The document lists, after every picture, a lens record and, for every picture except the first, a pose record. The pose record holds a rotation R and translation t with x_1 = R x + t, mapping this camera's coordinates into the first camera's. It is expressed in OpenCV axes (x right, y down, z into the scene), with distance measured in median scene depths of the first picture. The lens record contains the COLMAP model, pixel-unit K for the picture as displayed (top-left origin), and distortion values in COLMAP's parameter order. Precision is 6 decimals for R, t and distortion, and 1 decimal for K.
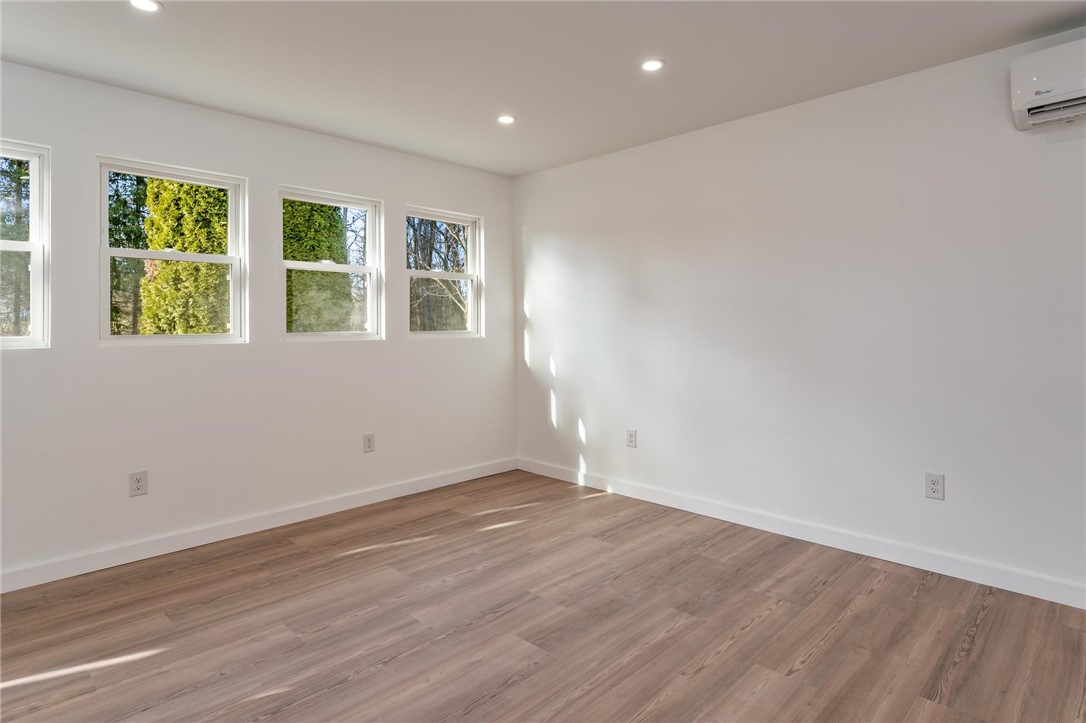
lens RADIAL K [[567.9, 0, 543.5], [0, 567.9, 328.4], [0, 0, 1]] dist [-0.001564, -0.000485]
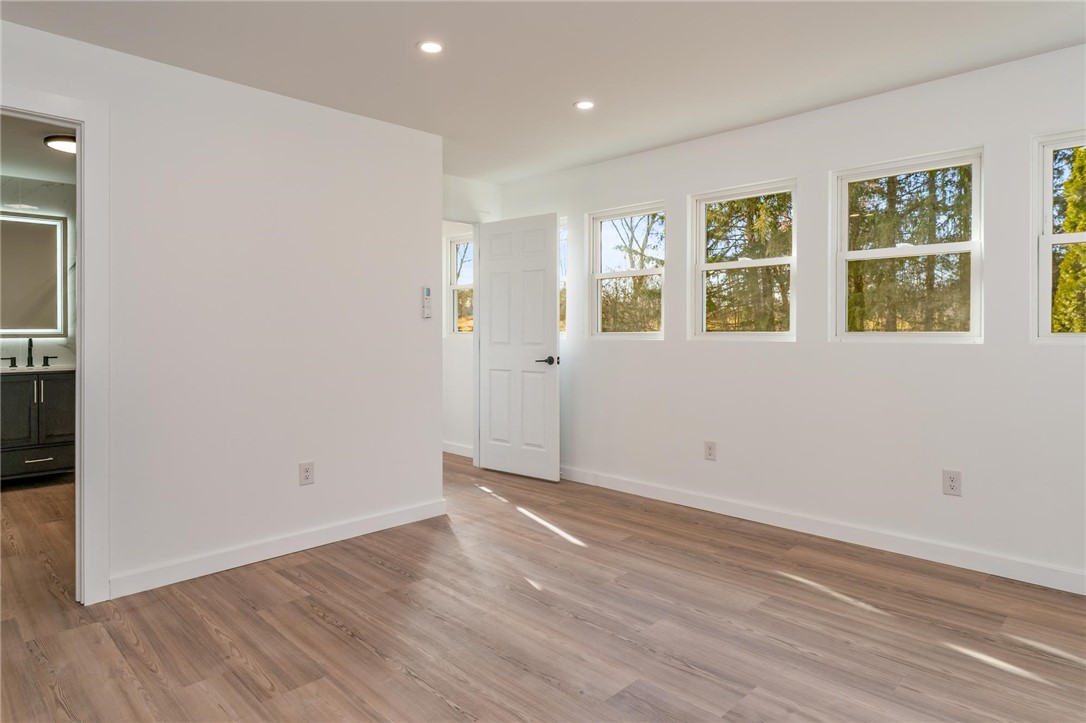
lens RADIAL K [[621.1, 0, 543.7], [0, 621.1, 343.8], [0, 0, 1]] dist [-0.002635, -0.000489]
pose [[0.026102, 0.032745, -0.999123, 0.672896], [-0.002214, 0.999463, 0.032699, -0.005666], [0.999657, 0.001359, 0.026160, 0.630184]]
